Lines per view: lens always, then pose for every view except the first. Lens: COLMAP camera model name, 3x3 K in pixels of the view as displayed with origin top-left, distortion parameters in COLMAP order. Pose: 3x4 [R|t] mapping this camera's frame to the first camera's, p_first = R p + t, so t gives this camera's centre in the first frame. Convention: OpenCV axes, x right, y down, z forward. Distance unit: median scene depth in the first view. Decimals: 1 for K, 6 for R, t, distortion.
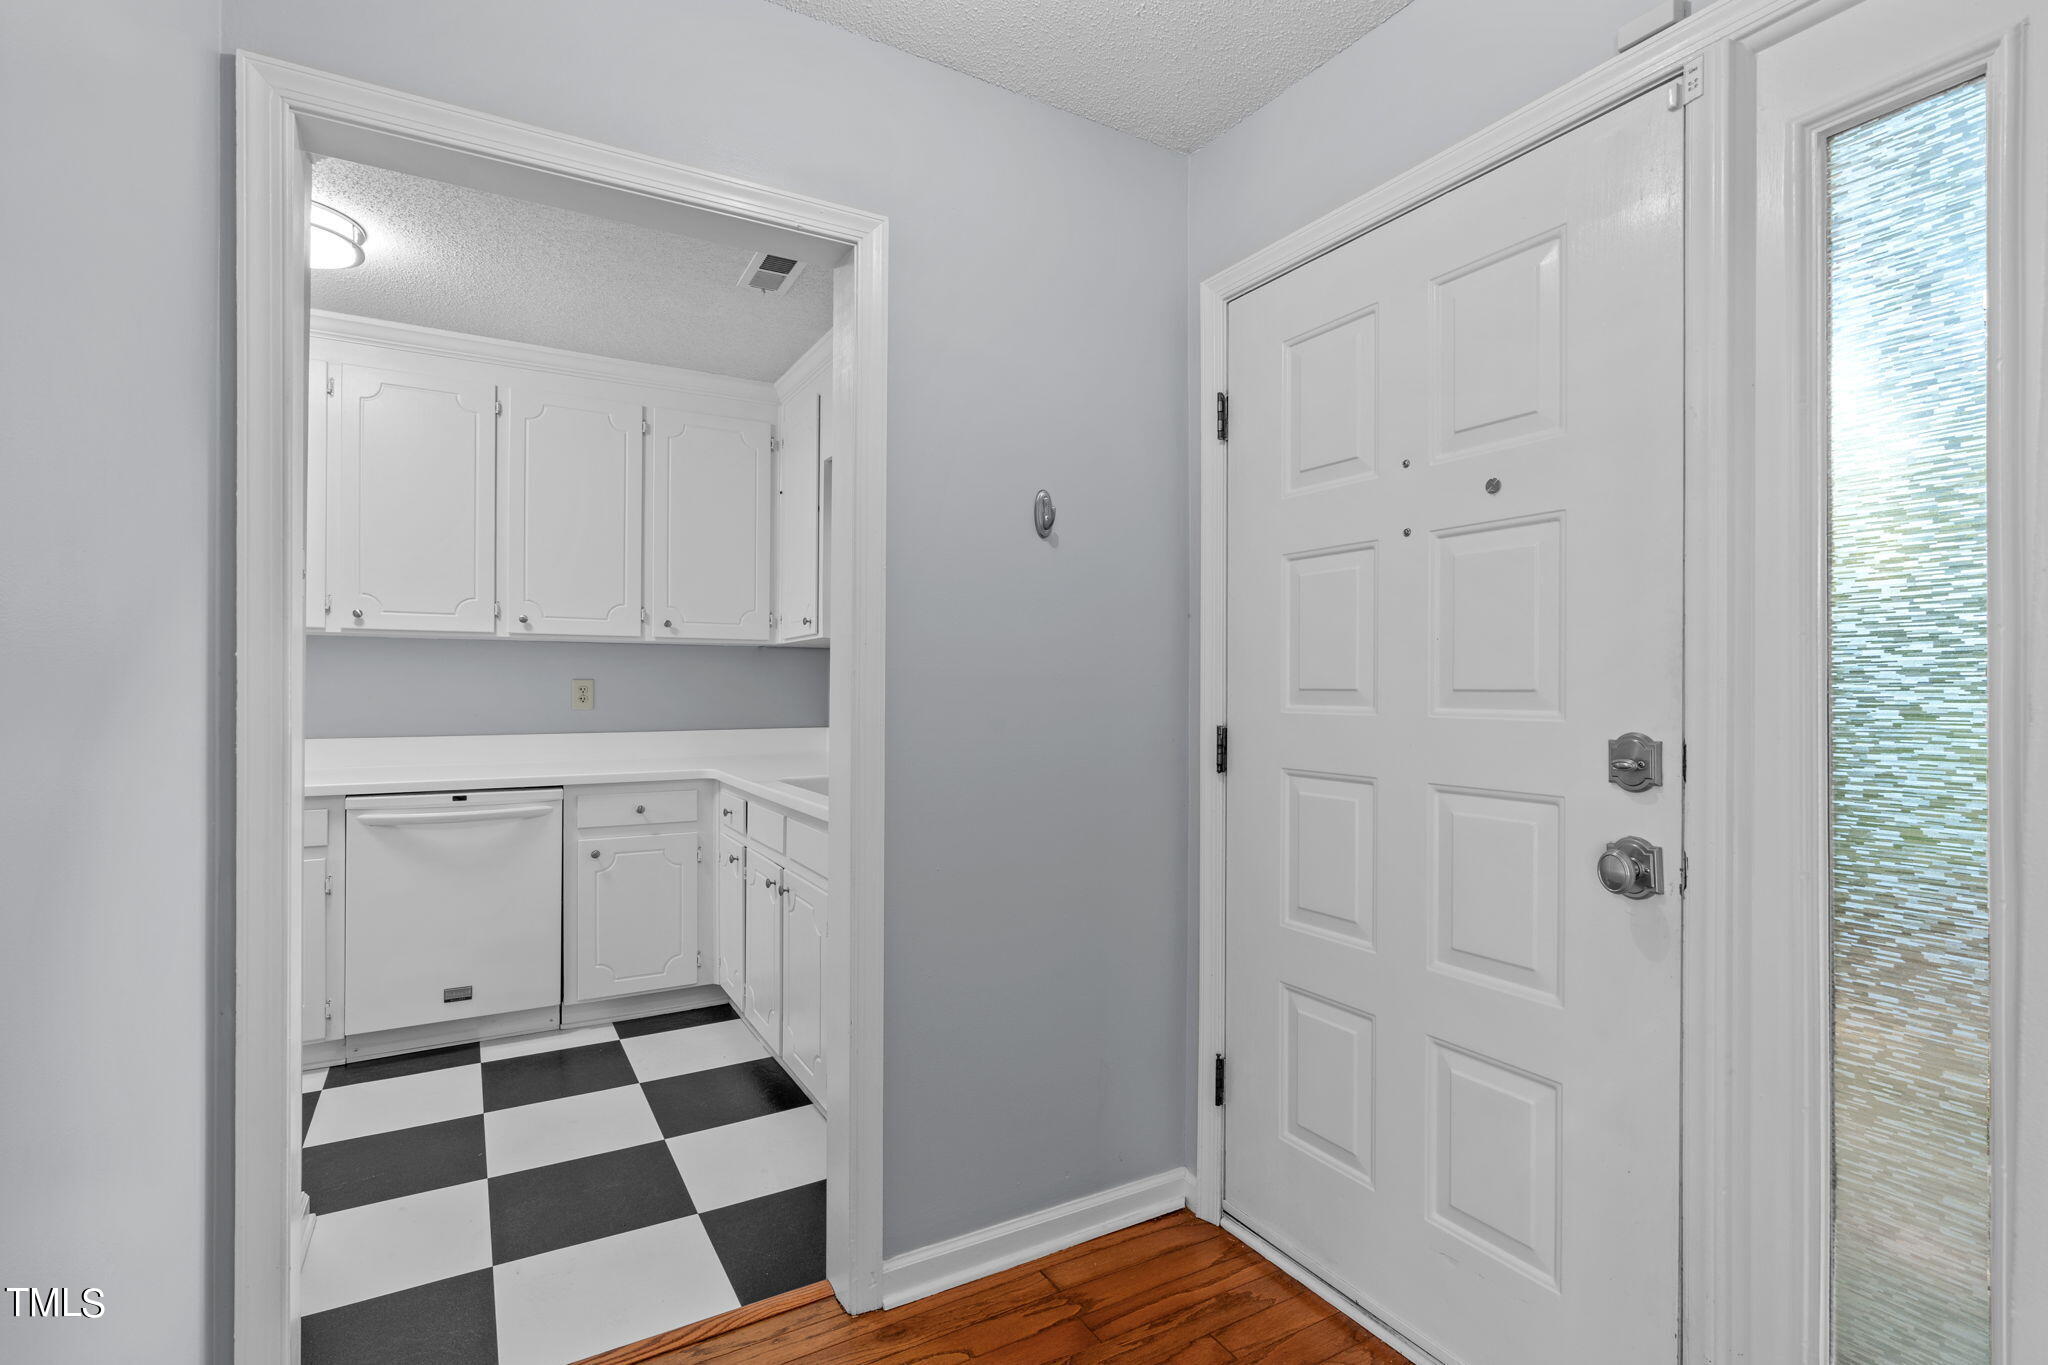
lens RADIAL K [[945.4, 0, 1026.8], [0, 945.4, 666.8], [0, 0, 1]] dist [-0.001607, 0.000038]
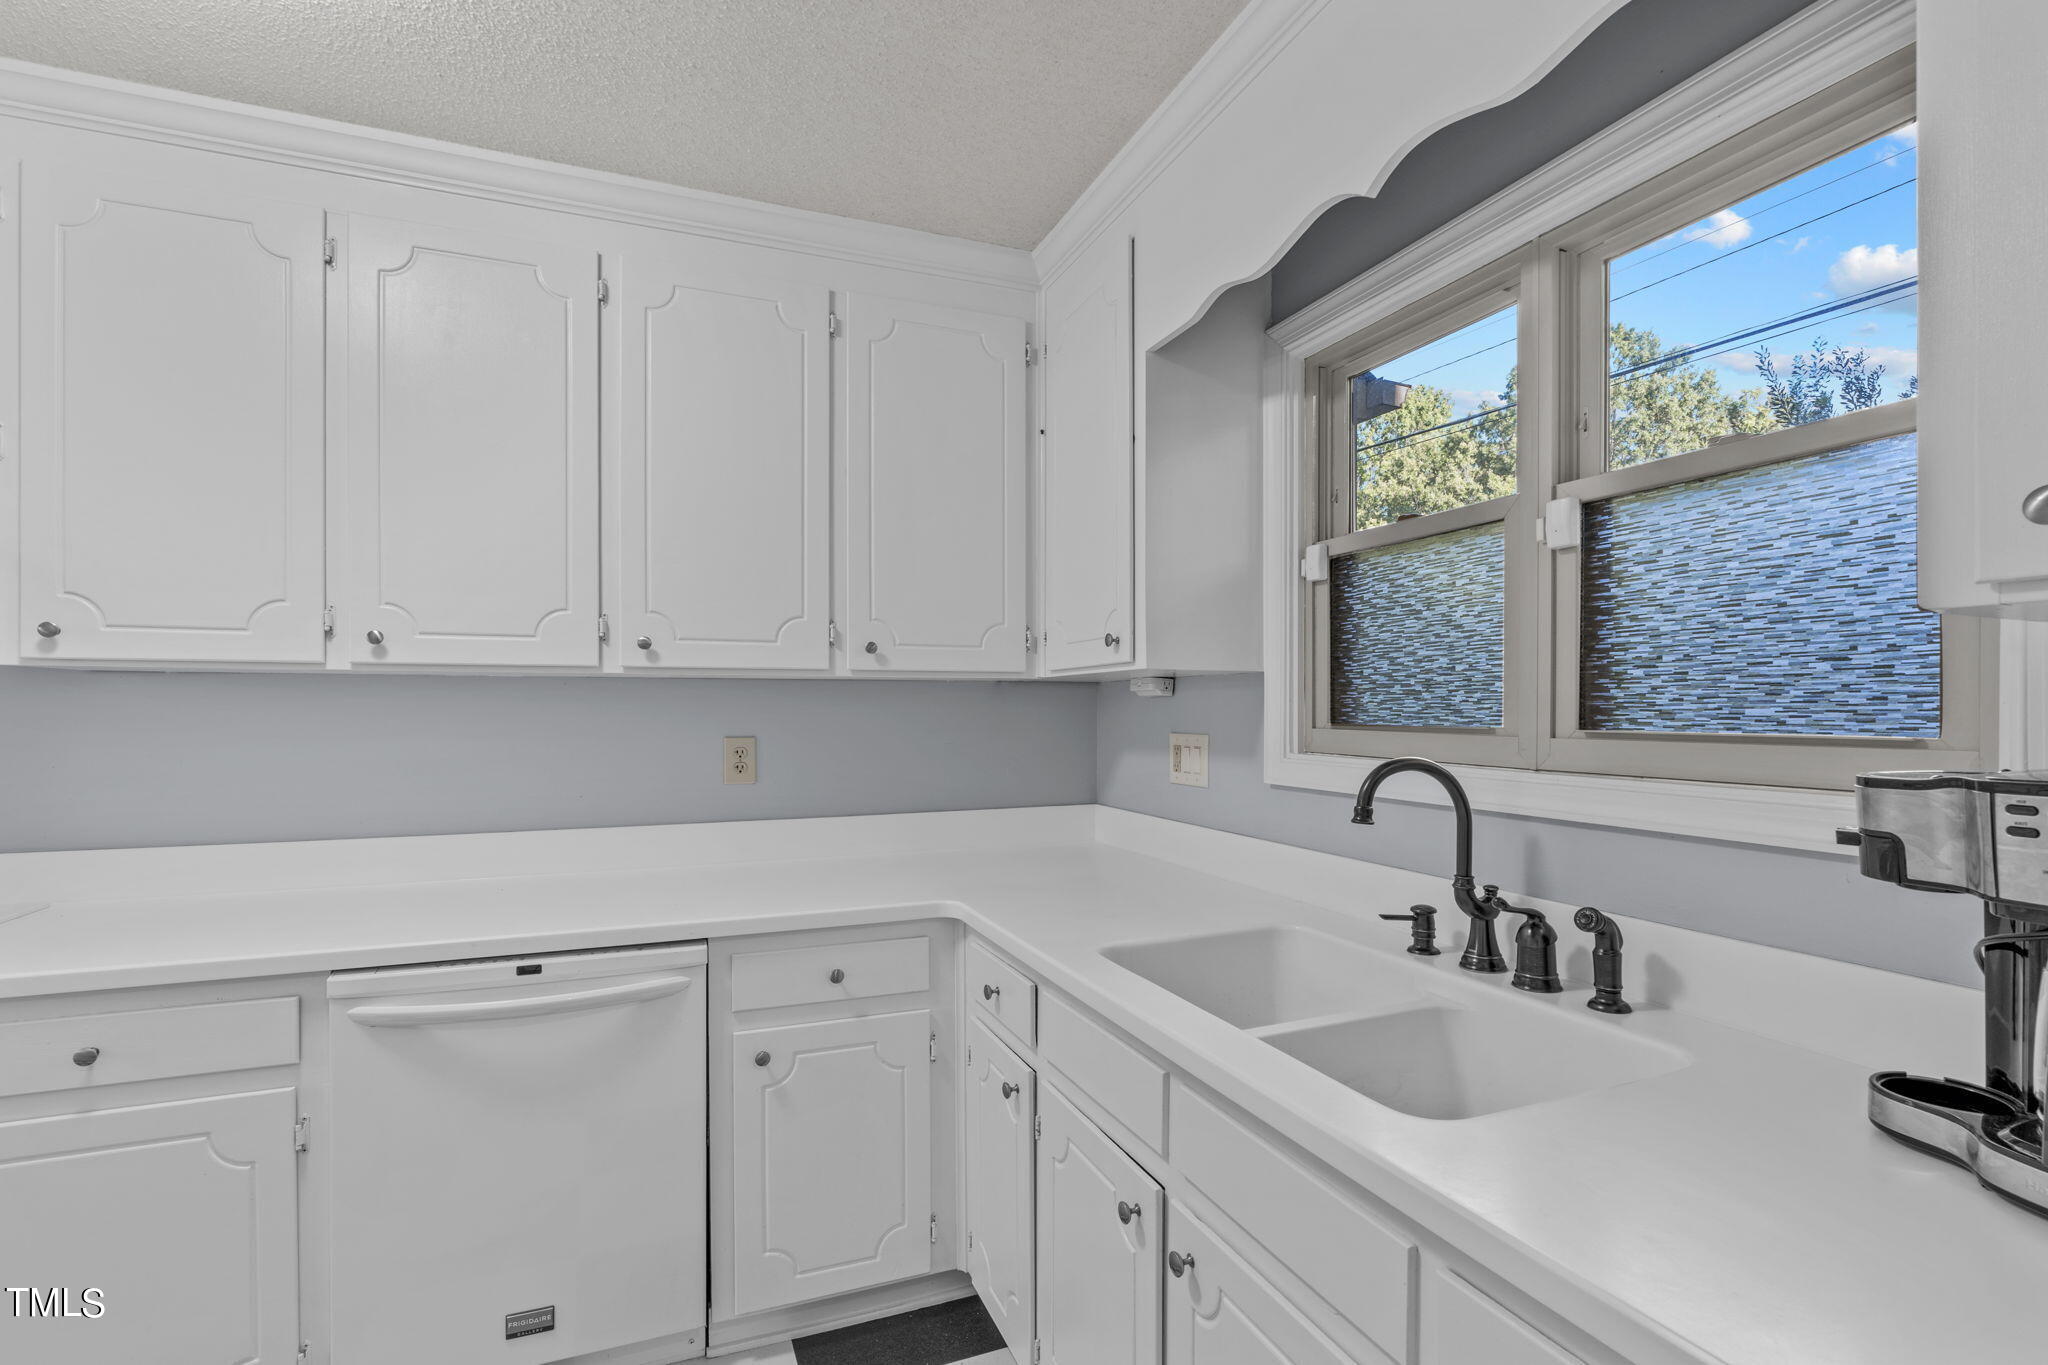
lens RADIAL K [[945.4, 0, 1021.0], [0, 945.4, 685.8], [0, 0, 1]] dist [-0.001607, 0.000038]
pose [[0.988718, -0.007270, -0.149613, -0.208834], [0.007221, 0.999974, -0.000867, -0.021325], [0.149616, -0.000223, 0.988744, 0.446126]]
